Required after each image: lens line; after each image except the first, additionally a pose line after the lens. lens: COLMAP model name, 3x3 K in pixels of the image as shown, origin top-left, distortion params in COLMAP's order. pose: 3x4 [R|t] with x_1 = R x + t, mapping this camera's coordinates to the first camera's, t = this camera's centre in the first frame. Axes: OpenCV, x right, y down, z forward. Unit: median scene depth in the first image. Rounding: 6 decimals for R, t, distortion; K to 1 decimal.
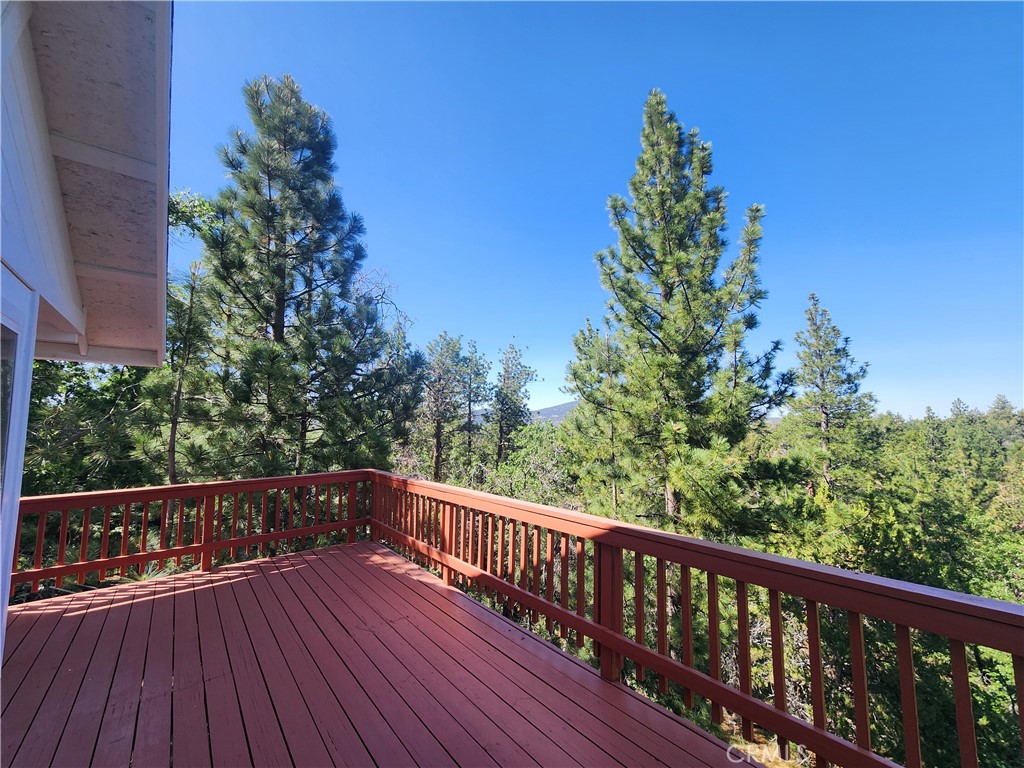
lens RADIAL K [[419.1, 0, 509.5], [0, 419.1, 390.4], [0, 0, 1]] dist [-0.000041, -0.002014]
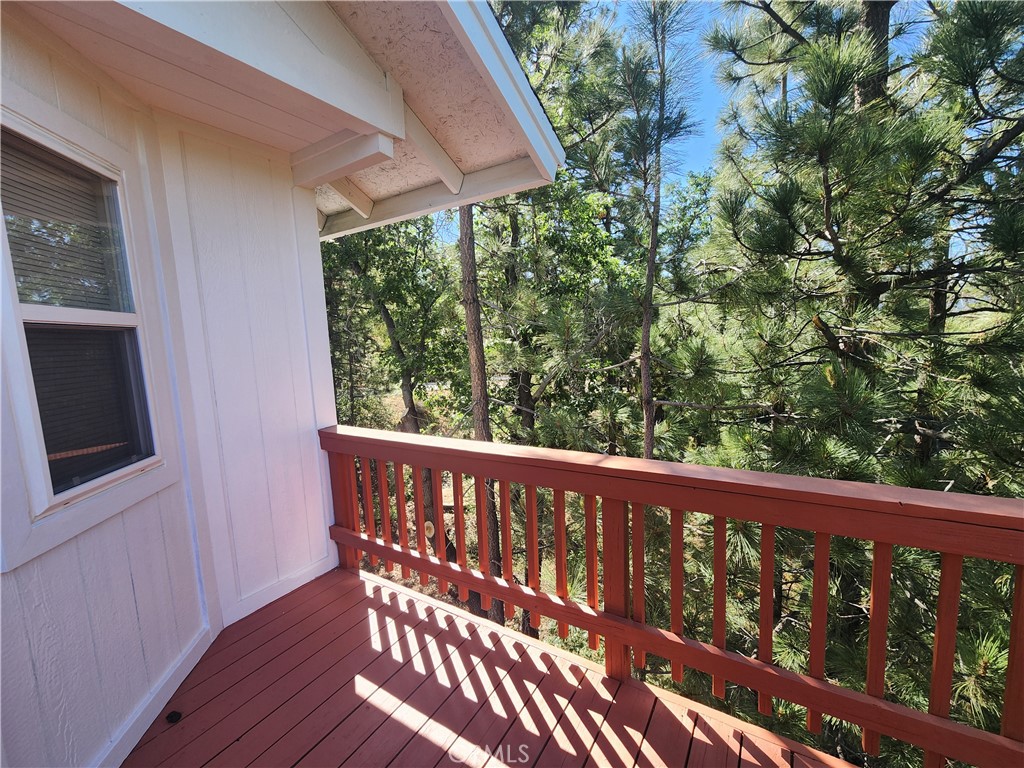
lens RADIAL K [[419.1, 0, 515.5], [0, 419.1, 379.2], [0, 0, 1]] dist [-0.000041, -0.002014]
pose [[0.325585, 0.123051, -0.937471, -0.262952], [0.120090, 0.978084, 0.170089, 0.044712], [0.937855, -0.167960, 0.303673, 0.531116]]
